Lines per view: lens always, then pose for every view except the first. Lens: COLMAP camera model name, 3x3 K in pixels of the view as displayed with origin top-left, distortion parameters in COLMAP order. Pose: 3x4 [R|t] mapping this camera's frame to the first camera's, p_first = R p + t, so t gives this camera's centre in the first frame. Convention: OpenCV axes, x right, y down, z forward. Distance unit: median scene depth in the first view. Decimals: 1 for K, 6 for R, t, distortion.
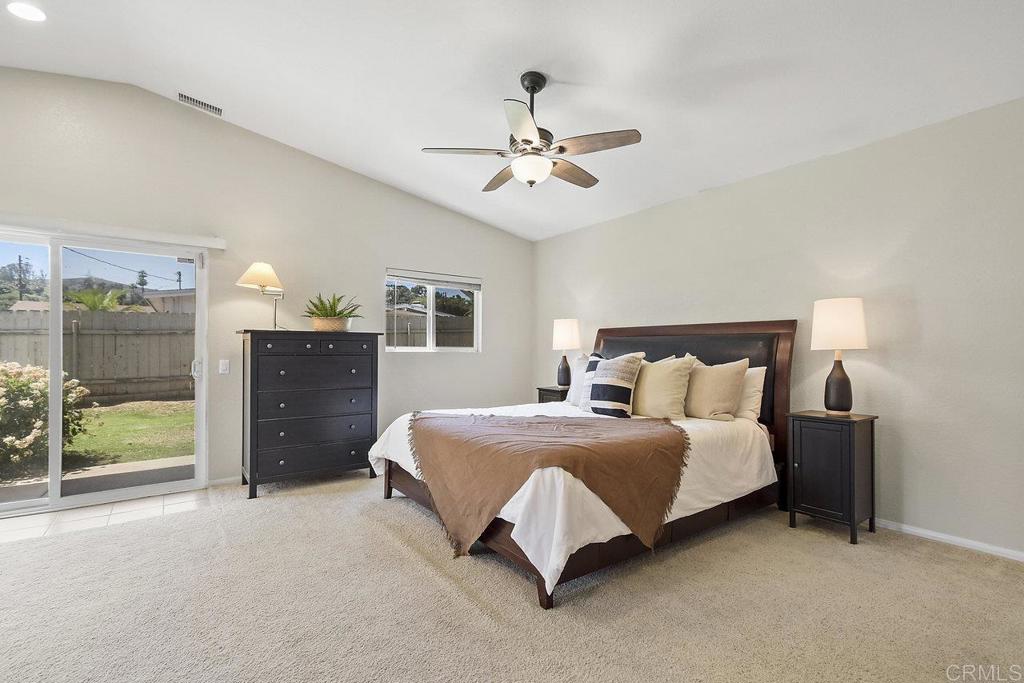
lens RADIAL K [[465.9, 0, 511.5], [0, 465.9, 347.7], [0, 0, 1]] dist [0.000955, -0.000610]
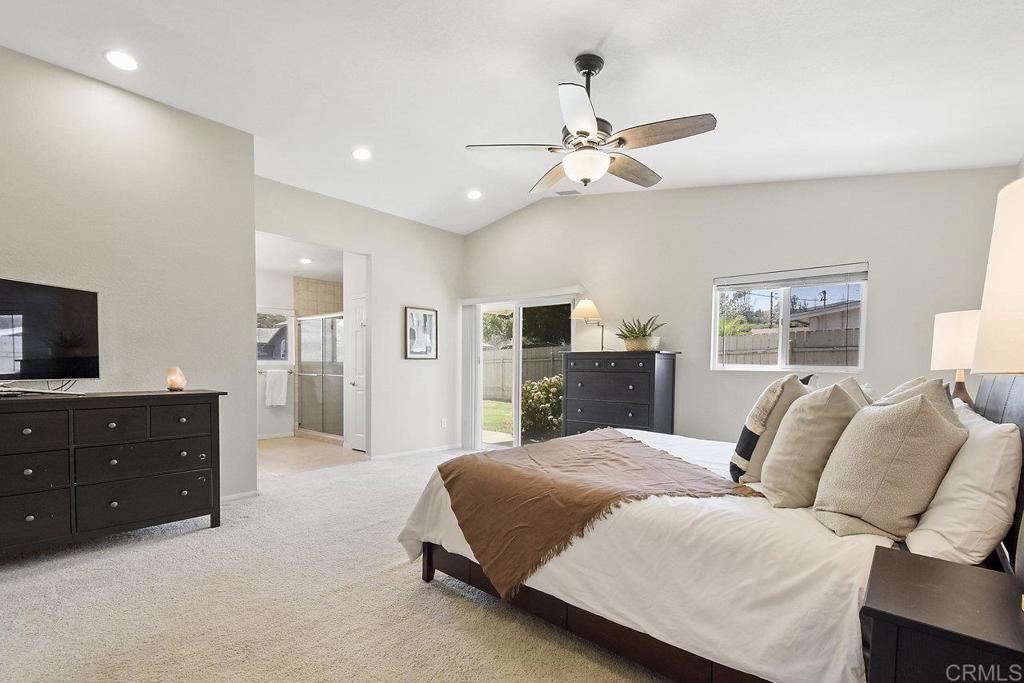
lens RADIAL K [[465.9, 0, 503.2], [0, 465.9, 376.2], [0, 0, 1]] dist [0.000955, -0.000610]
pose [[0.229434, 0.024191, -0.973024, 0.630620], [-0.001619, 0.999699, 0.024473, -0.001389], [0.973323, -0.004039, 0.229404, 0.451641]]
